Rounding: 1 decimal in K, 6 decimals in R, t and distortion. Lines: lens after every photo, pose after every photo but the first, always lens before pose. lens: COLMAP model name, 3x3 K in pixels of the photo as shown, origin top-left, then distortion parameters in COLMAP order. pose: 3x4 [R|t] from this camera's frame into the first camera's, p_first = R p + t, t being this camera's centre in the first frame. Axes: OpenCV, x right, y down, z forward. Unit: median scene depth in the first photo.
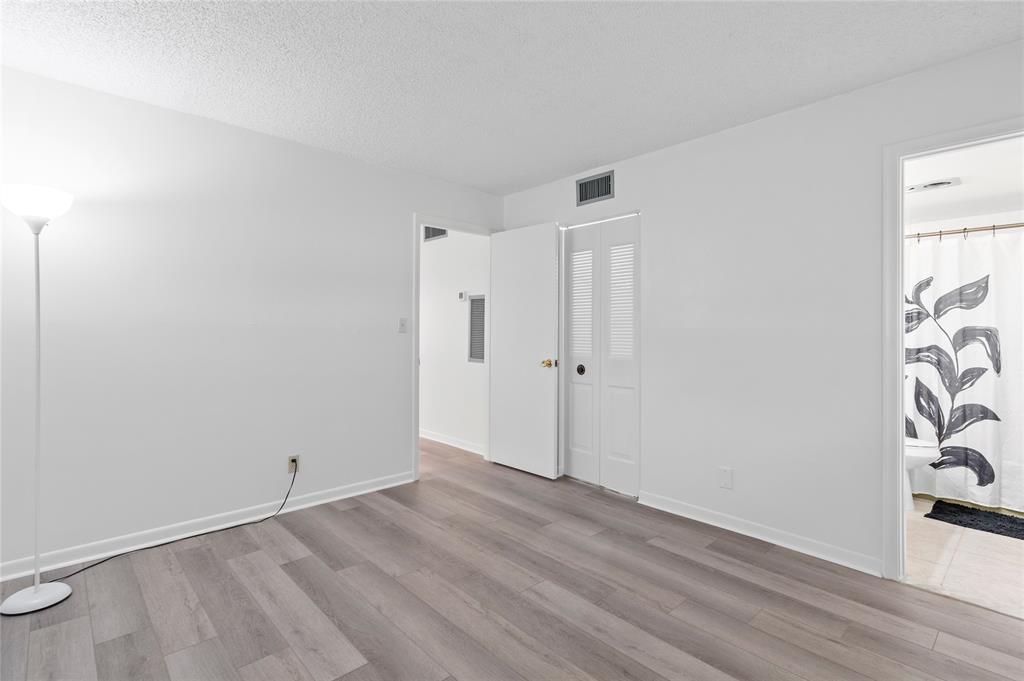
lens RADIAL K [[489.5, 0, 523.4], [0, 489.5, 328.8], [0, 0, 1]] dist [0.019098, -0.006902]
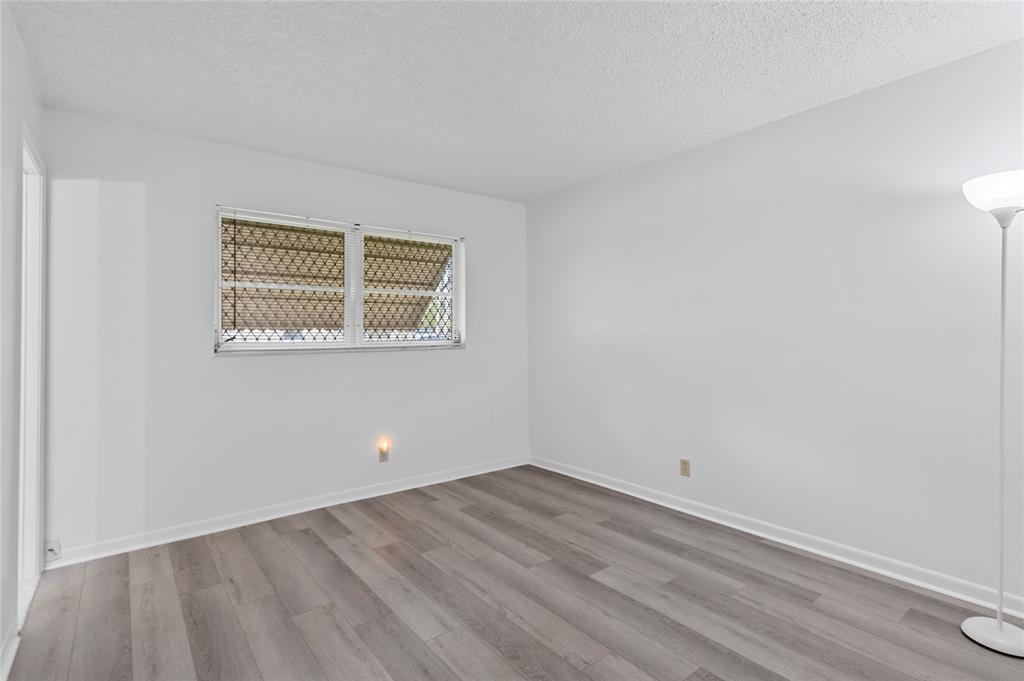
lens RADIAL K [[489.5, 0, 513.6], [0, 489.5, 337.0], [0, 0, 1]] dist [0.019098, -0.006902]
pose [[-0.994355, 0.002966, 0.106060, -0.209238], [0.003010, 0.999995, 0.000252, 0.002741], [-0.106059, 0.000570, -0.994360, 1.983585]]
